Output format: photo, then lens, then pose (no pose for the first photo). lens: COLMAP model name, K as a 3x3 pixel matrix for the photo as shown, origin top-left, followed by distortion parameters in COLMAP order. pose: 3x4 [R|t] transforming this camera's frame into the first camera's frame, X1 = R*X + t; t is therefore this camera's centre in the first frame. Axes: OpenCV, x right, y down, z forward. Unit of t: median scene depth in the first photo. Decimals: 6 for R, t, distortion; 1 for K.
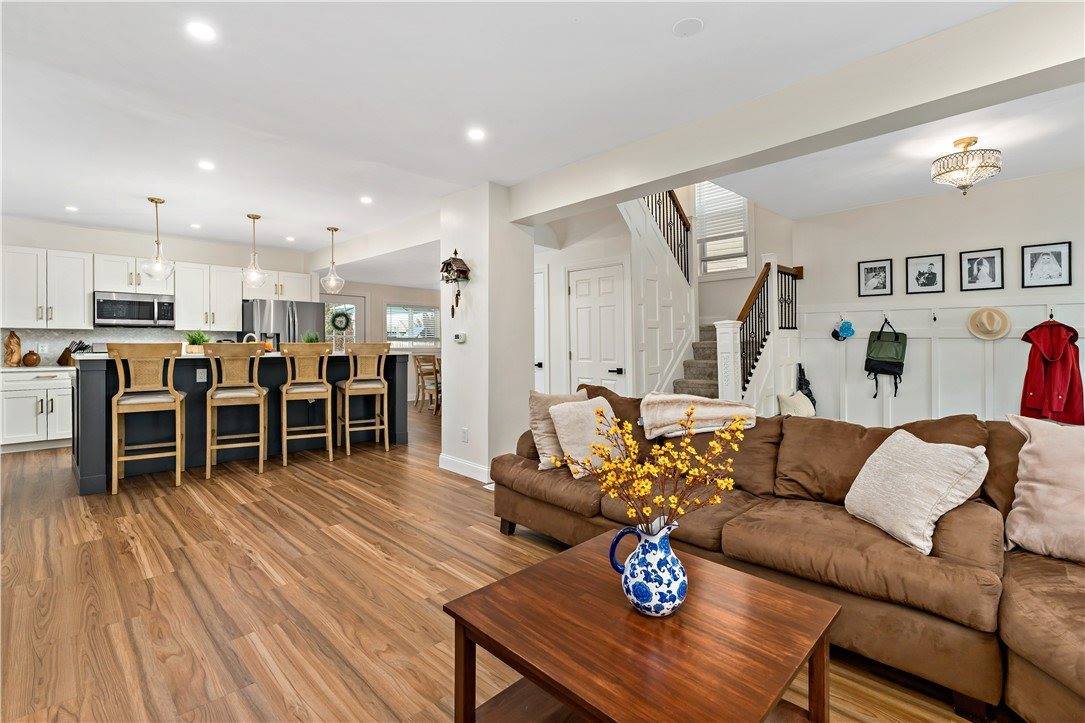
lens RADIAL K [[496.0, 0, 555.5], [0, 496.0, 338.4], [0, 0, 1]] dist [-0.000437, -0.000287]
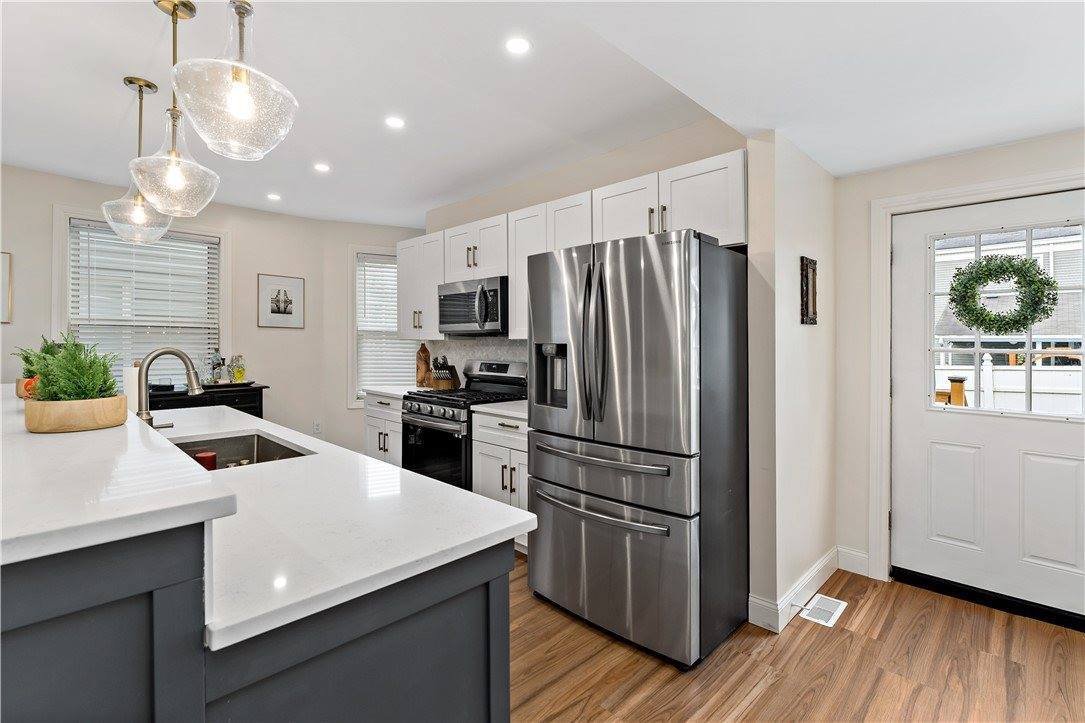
lens RADIAL K [[491.4, 0, 544.2], [0, 491.4, 345.3], [0, 0, 1]] dist [0.001067, 0.000225]
pose [[-0.009794, -0.000598, -0.999952, -0.266615], [-0.000690, 1.000000, -0.000591, -0.011279], [0.999952, 0.000684, -0.009795, 1.232170]]
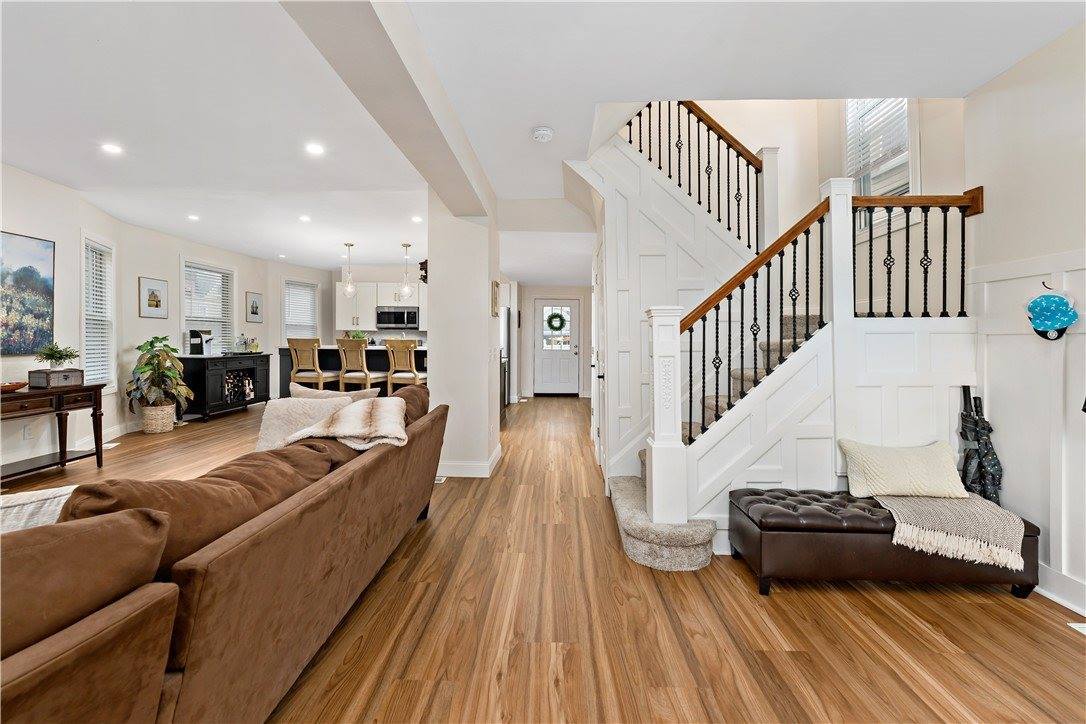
lens RADIAL K [[484.5, 0, 548.1], [0, 484.5, 336.7], [0, 0, 1]] dist [0.001943, -0.000023]
pose [[0.674096, -0.000579, -0.738644, 0.602702], [-0.002841, 0.999990, -0.003377, 0.004495], [0.738639, 0.004375, 0.674088, 0.396195]]
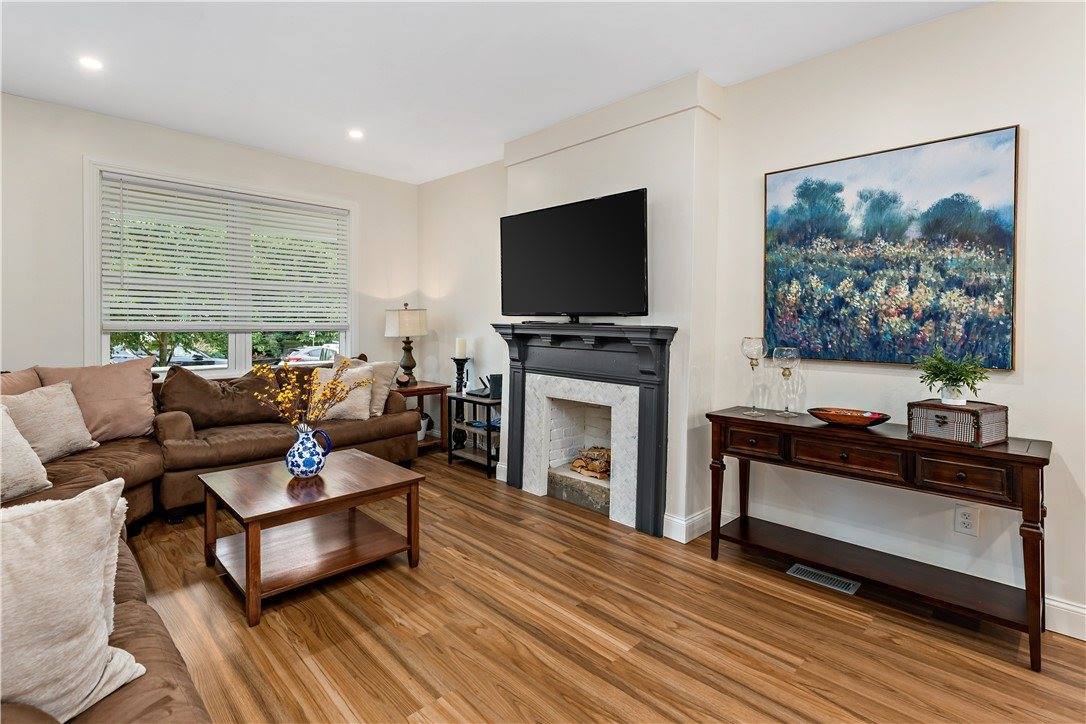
lens RADIAL K [[528.2, 0, 539.4], [0, 528.2, 325.5], [0, 0, 1]] dist [0.000199, -0.000062]
pose [[-0.998706, -0.008761, 0.050090, -0.185972], [-0.008863, 0.999959, -0.001809, 0.002137], [-0.050072, -0.002251, -0.998743, 0.743871]]
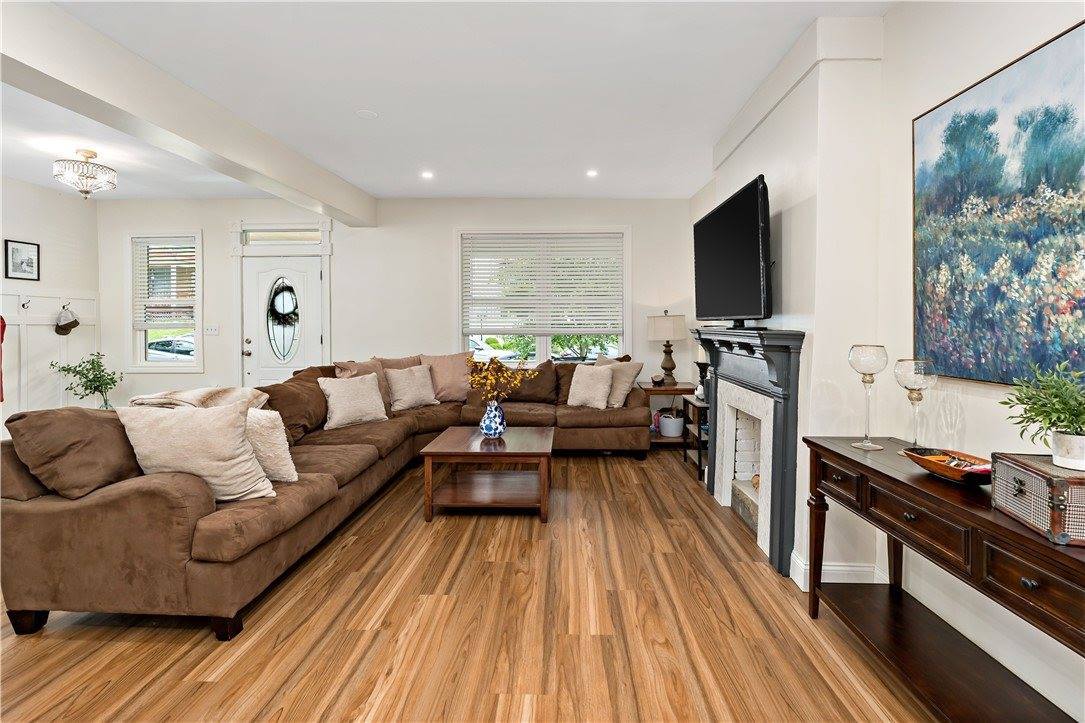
lens RADIAL K [[504.9, 0, 537.2], [0, 504.9, 329.8], [0, 0, 1]] dist [0.001112, 0.000006]
pose [[-0.650550, -0.006067, 0.759439, -0.484181], [-0.006121, 0.999977, 0.002744, 0.000102], [-0.759439, -0.002864, -0.650572, 0.649810]]
